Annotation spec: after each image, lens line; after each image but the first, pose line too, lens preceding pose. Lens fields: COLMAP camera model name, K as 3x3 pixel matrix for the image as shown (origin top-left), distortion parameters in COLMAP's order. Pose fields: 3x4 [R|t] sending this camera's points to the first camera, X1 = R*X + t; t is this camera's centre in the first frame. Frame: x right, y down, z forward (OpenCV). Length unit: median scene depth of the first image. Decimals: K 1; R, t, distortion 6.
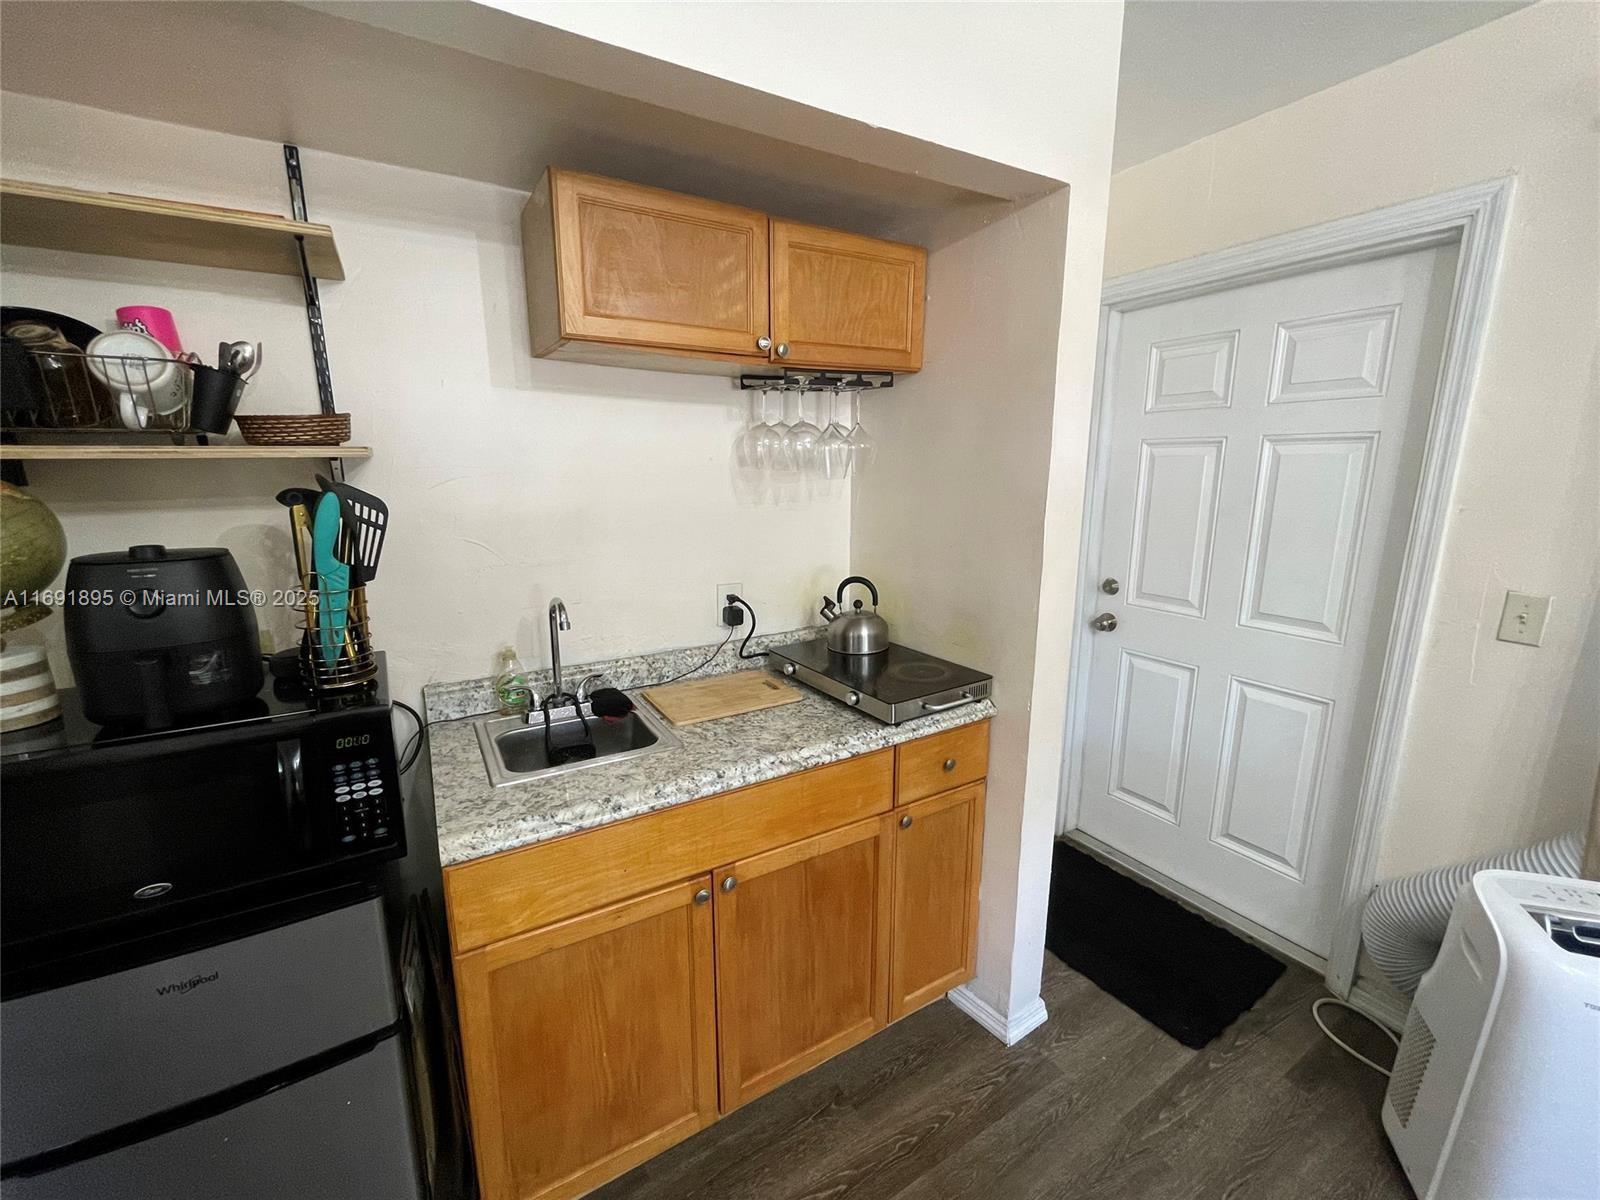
lens RADIAL K [[650.8, 0, 799.6], [0, 650.8, 602.7], [0, 0, 1]] dist [-0.005143, -0.000195]
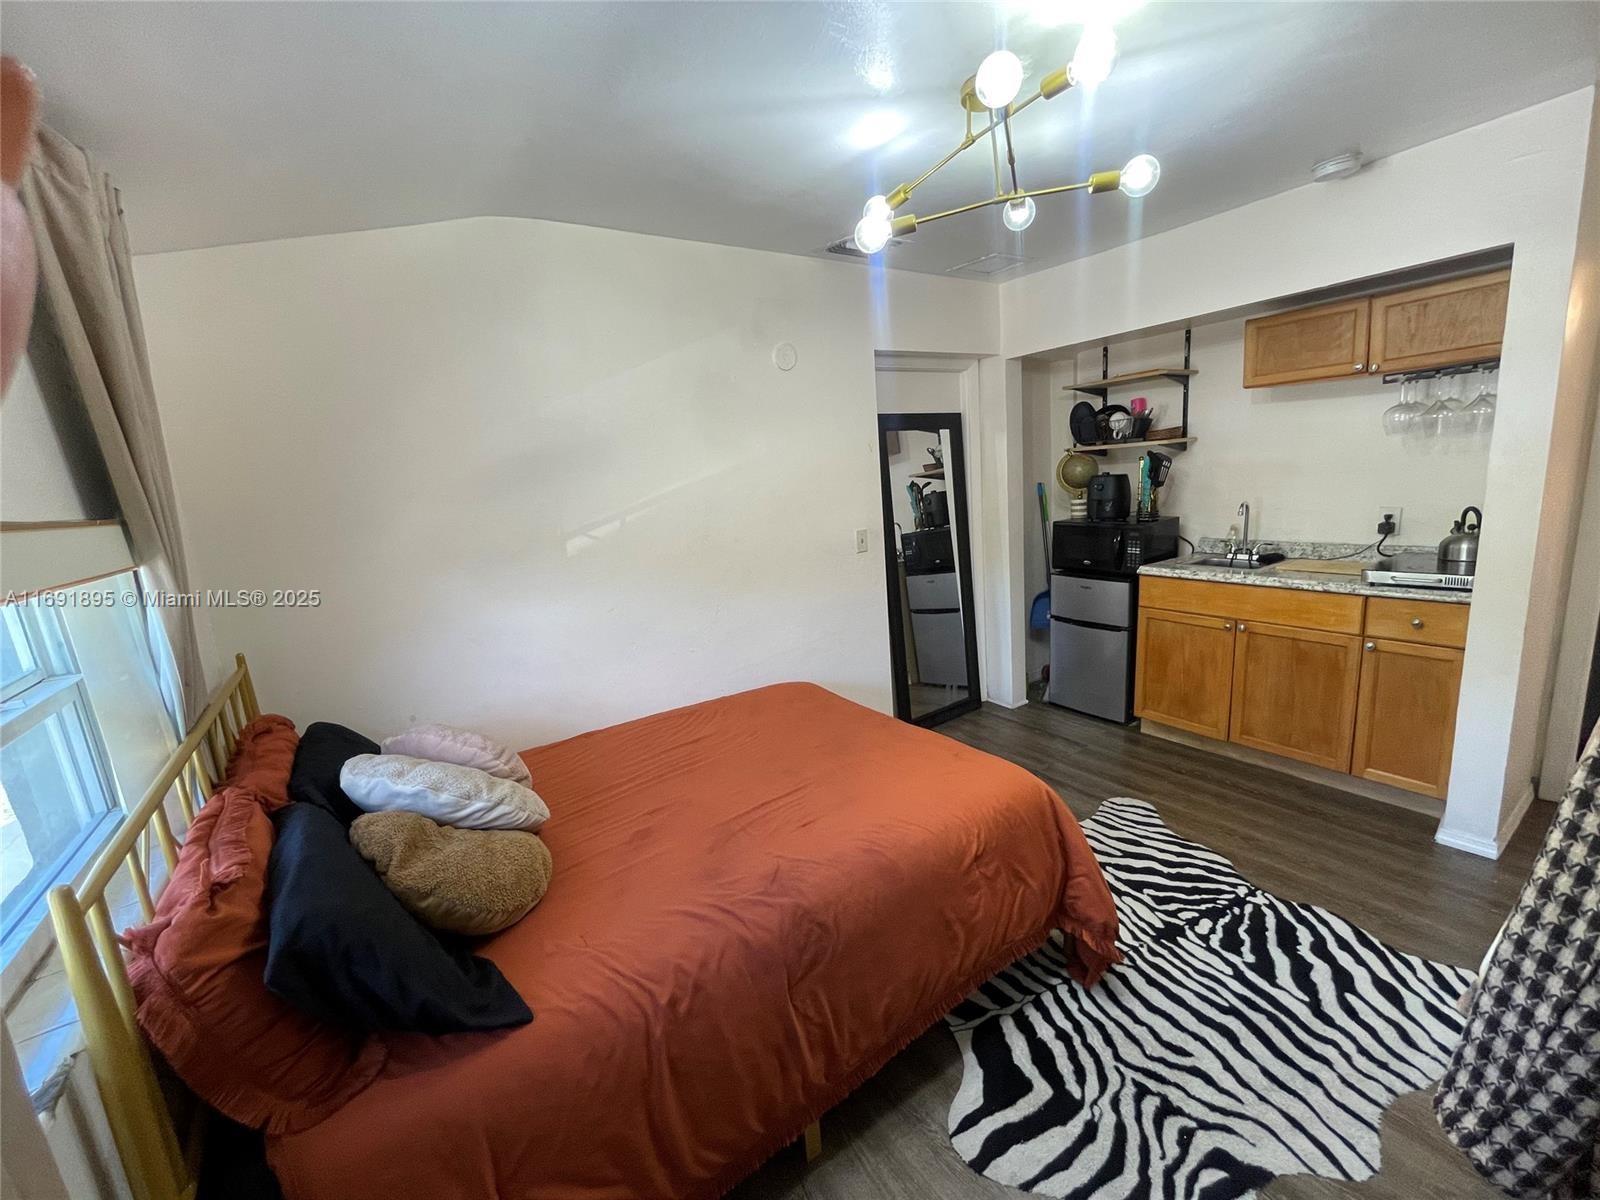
lens RADIAL K [[650.8, 0, 801.4], [0, 650.8, 603.5], [0, 0, 1]] dist [-0.005143, -0.000195]
pose [[0.053260, 0.196362, -0.979084, 1.746554], [-0.131038, 0.973371, 0.188088, 0.111393], [0.989946, 0.118280, 0.077573, -0.607658]]
